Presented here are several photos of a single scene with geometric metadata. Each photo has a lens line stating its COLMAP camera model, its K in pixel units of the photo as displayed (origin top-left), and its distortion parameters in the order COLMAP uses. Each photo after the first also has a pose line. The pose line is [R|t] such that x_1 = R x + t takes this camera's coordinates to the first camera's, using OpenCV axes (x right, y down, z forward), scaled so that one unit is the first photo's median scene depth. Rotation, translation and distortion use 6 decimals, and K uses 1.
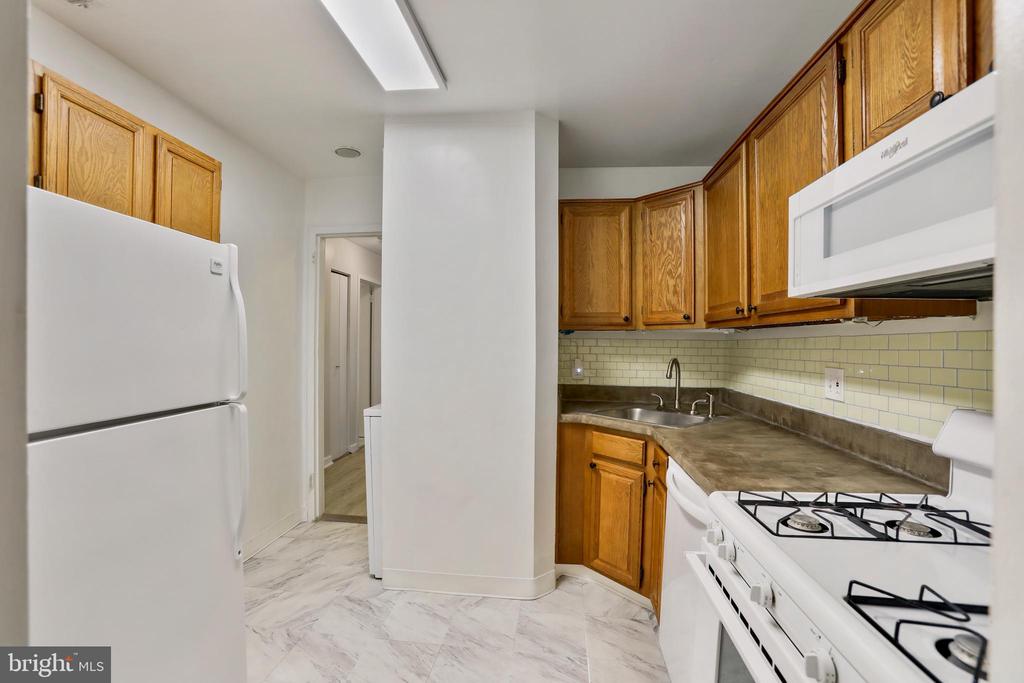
lens RADIAL K [[478.2, 0, 512.0], [0, 478.2, 341.5], [0, 0, 1]] dist [-0.000847, 0.000992]
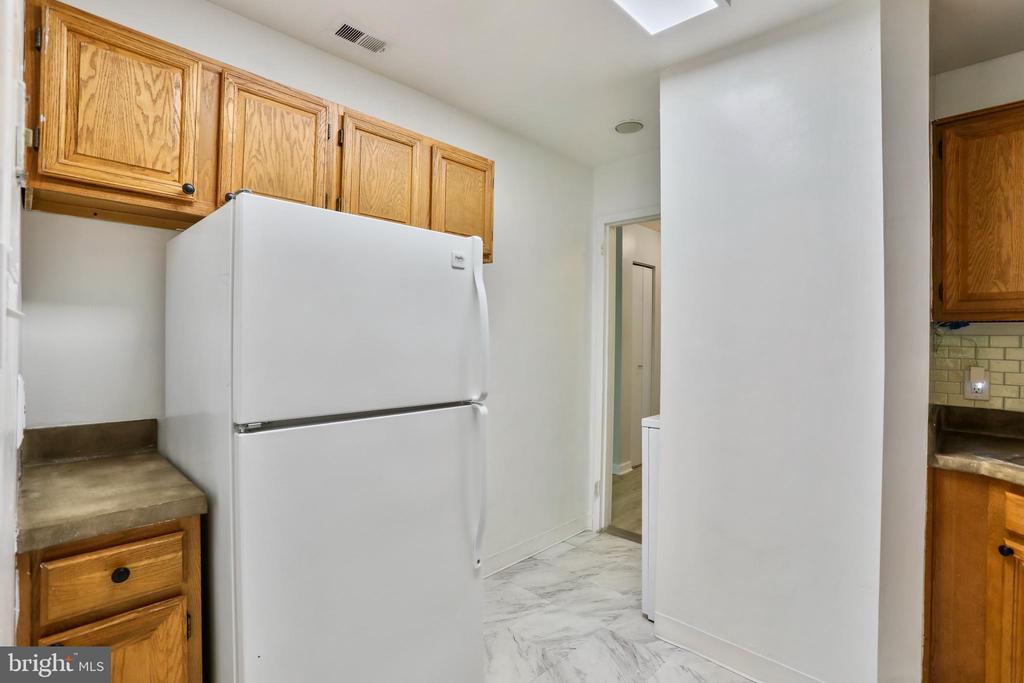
lens RADIAL K [[490.4, 0, 526.4], [0, 490.4, 335.5], [0, 0, 1]] dist [-0.071255, 0.032604]
pose [[0.795047, -0.002491, -0.606542, 0.060925], [-0.001723, 0.999978, -0.006364, -0.000298], [0.606545, 0.006105, 0.795026, 0.208535]]
